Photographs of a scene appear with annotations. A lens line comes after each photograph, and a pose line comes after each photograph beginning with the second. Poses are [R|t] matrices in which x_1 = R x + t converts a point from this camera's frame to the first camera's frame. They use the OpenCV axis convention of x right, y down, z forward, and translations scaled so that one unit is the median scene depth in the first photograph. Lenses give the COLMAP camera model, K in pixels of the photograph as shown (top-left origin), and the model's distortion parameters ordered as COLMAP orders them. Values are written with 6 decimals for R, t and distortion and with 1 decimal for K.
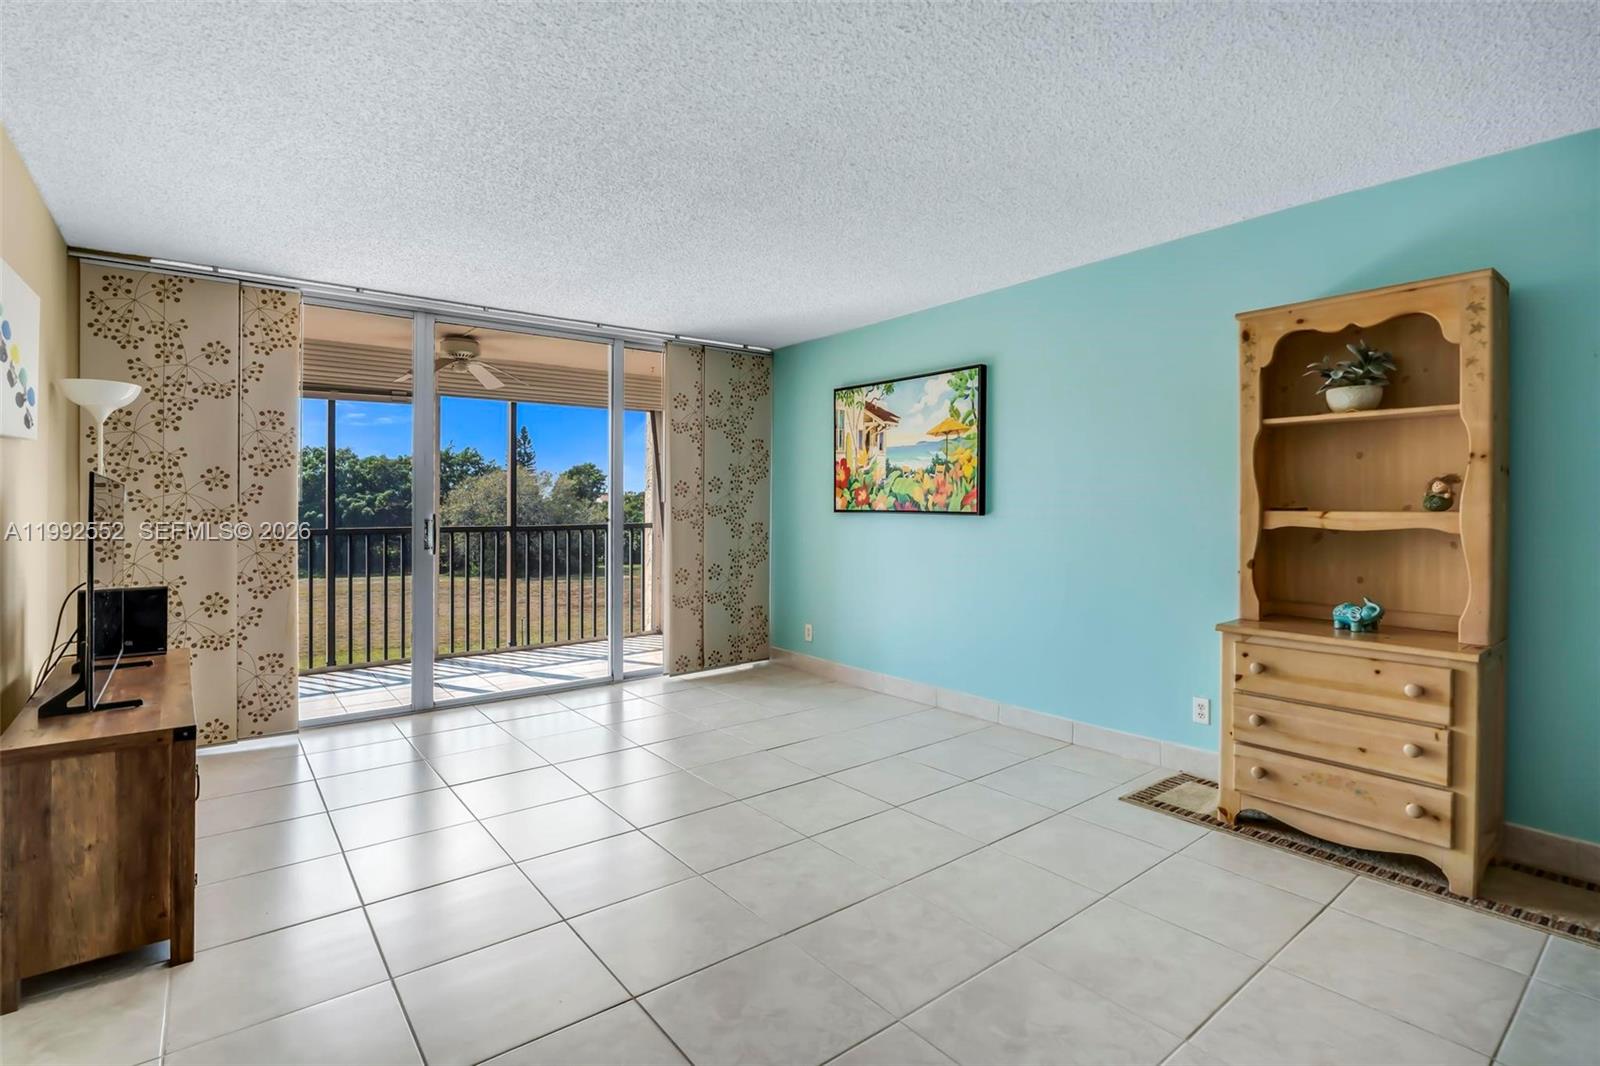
lens RADIAL K [[751.6, 0, 797.6], [0, 751.6, 505.1], [0, 0, 1]] dist [-0.033675, 0.011883]
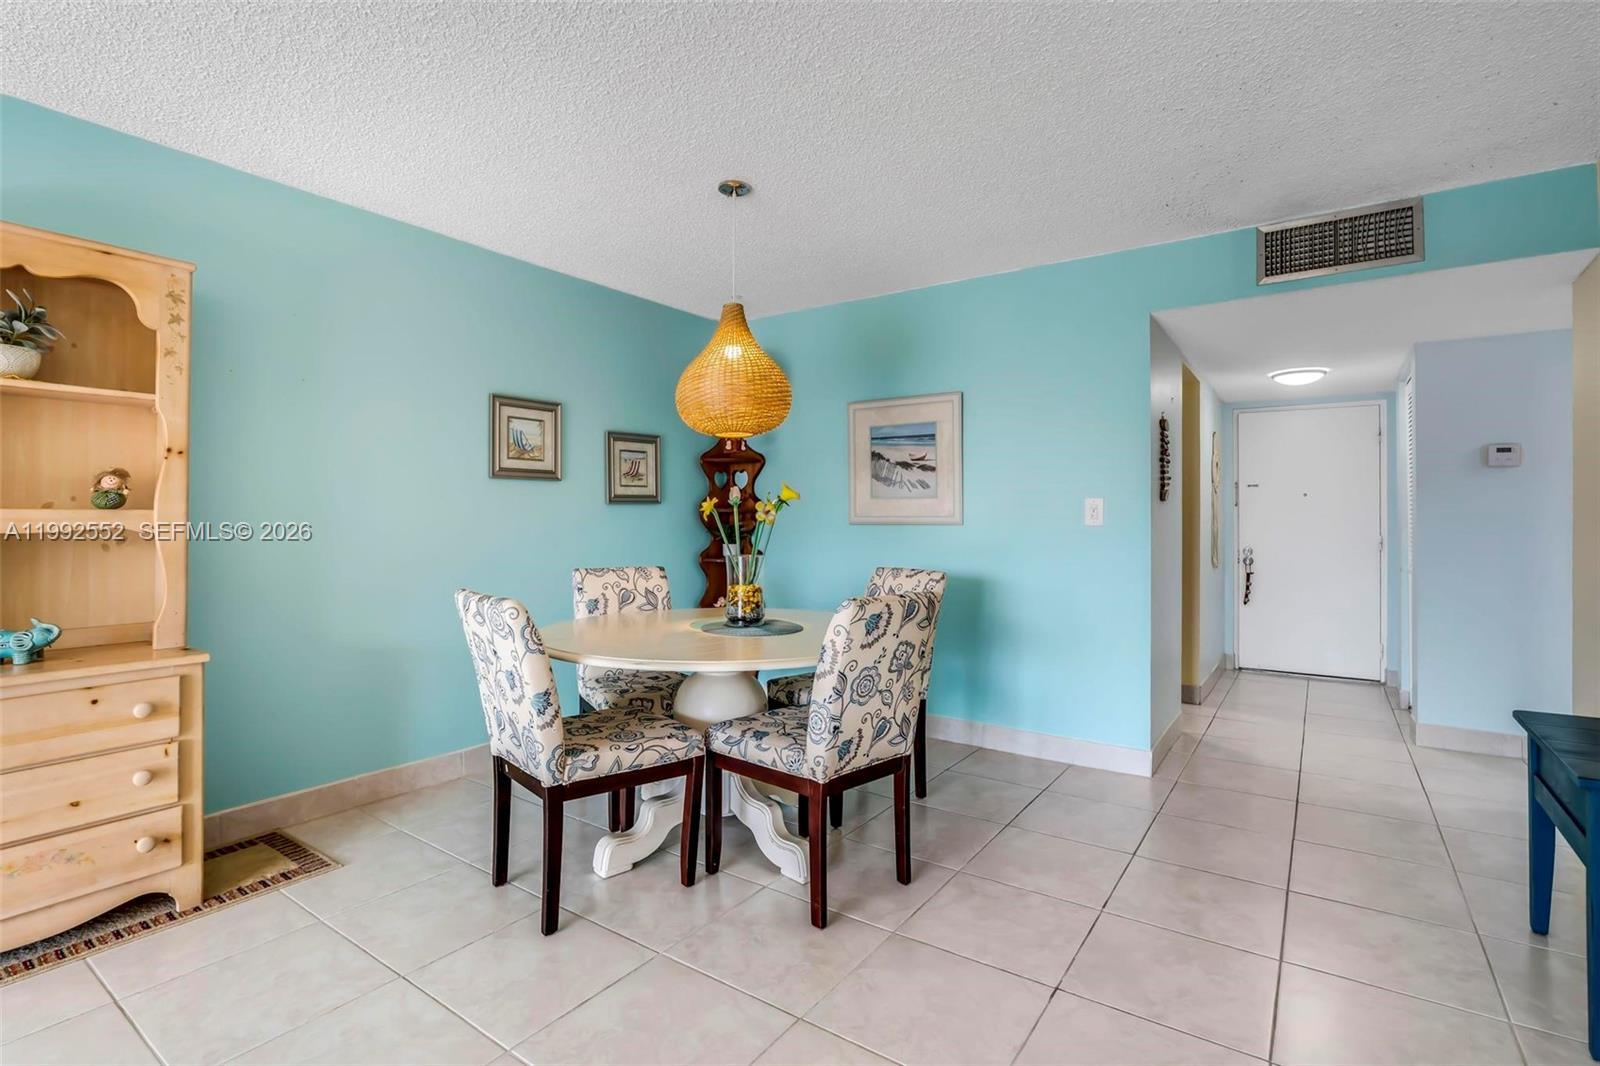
lens RADIAL K [[744.4, 0, 802.5], [0, 744.4, 517.5], [0, 0, 1]] dist [-0.019853, 0.000071]
pose [[-0.294248, 0.005405, 0.955714, -0.215598], [-0.001546, 0.999980, -0.006132, 0.021945], [-0.955728, -0.003282, -0.294234, 0.453257]]
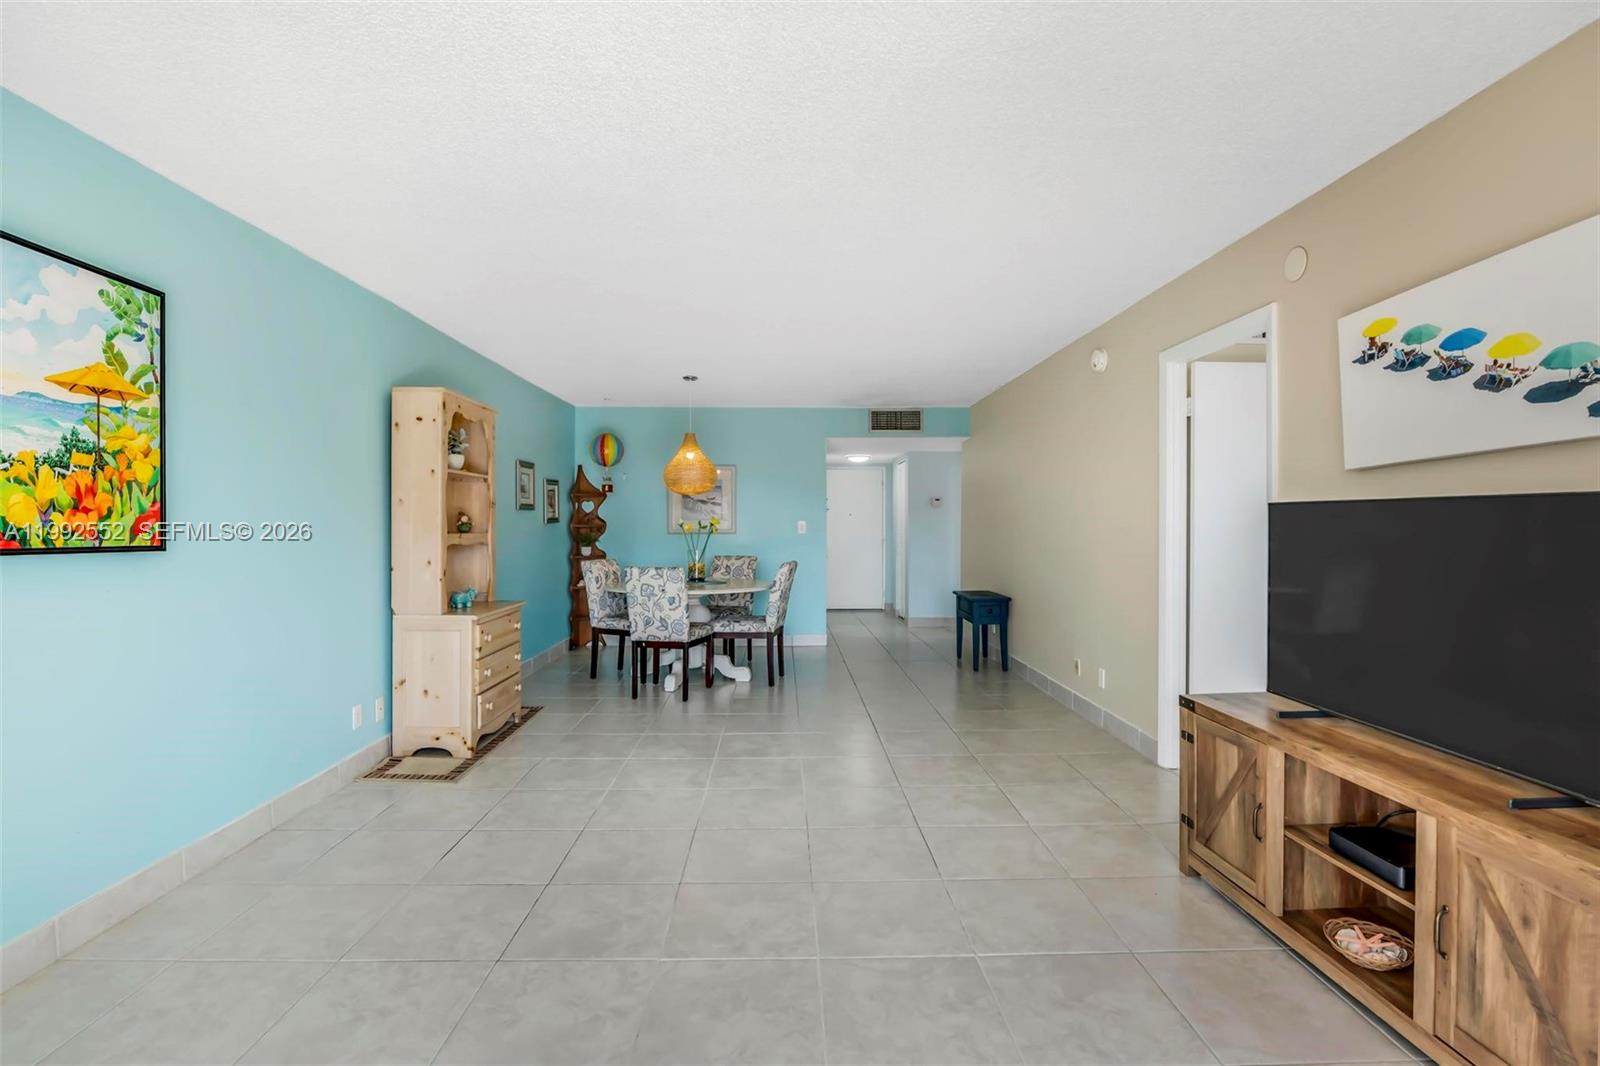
lens RADIAL K [[747.3, 0, 800.0], [0, 747.3, 533.0], [0, 0, 1]] dist [0.000003, -0.000017]
pose [[-0.802553, -0.003843, 0.596569, -0.772107], [0.003958, 0.999923, 0.011767, -0.007575], [-0.596568, 0.011805, -0.802476, 1.791080]]
